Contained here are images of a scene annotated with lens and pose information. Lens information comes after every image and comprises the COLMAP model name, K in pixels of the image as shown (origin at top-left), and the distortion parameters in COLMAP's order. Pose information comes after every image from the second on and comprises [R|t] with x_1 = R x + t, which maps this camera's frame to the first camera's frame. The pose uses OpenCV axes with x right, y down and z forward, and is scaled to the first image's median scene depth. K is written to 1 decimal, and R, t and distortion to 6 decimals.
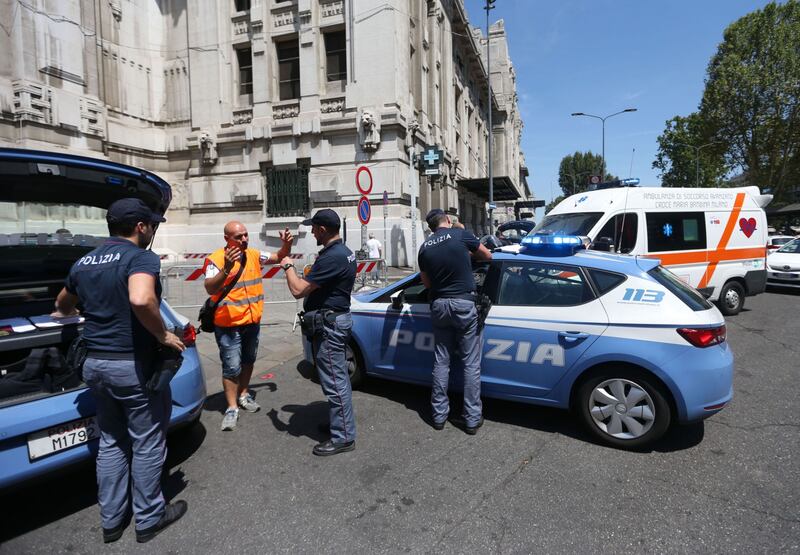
lens RADIAL K [[402.7, 0, 423.8], [0, 402.7, 252.6], [0, 0, 1]] dist [-0.034092, 0.014307]
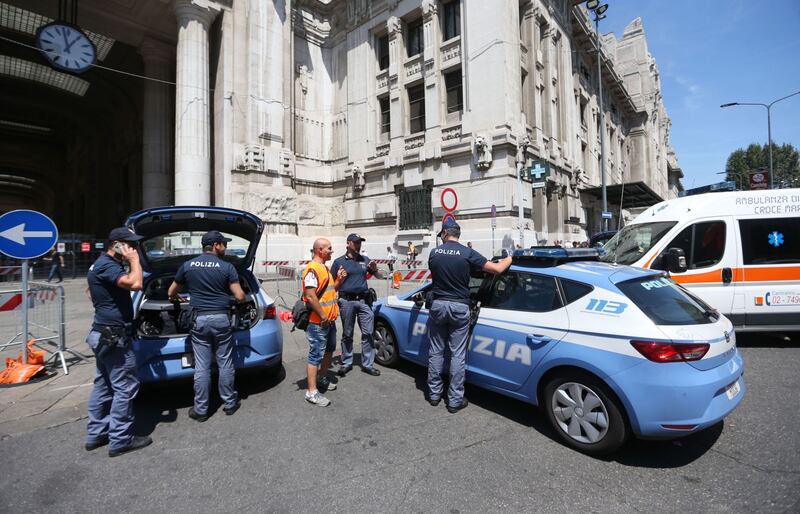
lens RADIAL K [[369.0, 0, 388.6], [0, 369.0, 236.3], [0, 0, 1]] dist [-0.034791, 0.007278]
pose [[0.897794, -0.011248, -0.440272, 0.076506], [-0.017196, 0.998016, -0.060562, -0.001159], [0.440079, 0.061943, 0.895820, -0.018571]]
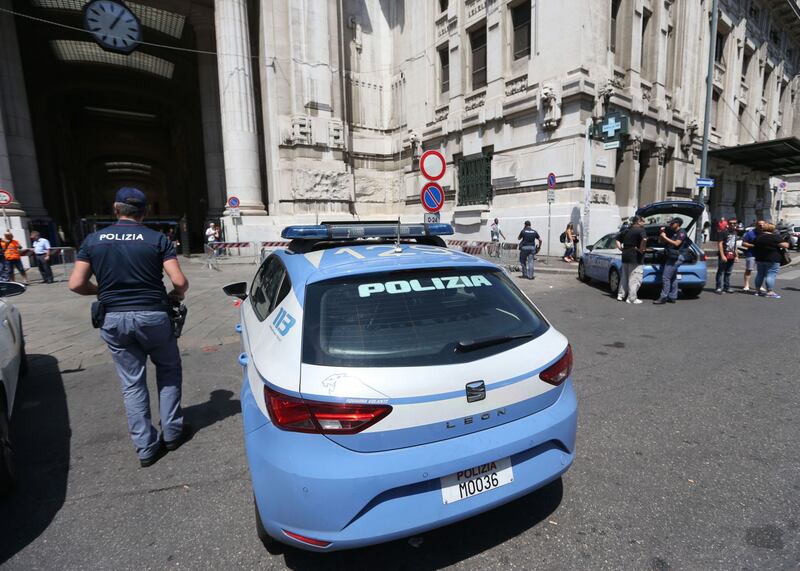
lens RADIAL K [[383.8, 0, 412.0], [0, 383.8, 281.7], [0, 0, 1]] dist [-0.036848, 0.008577]
pose [[0.787955, 0.085536, -0.609763, 0.170697], [-0.017555, 0.993022, 0.116613, -0.004647], [0.615483, -0.081182, 0.783958, 0.100382]]
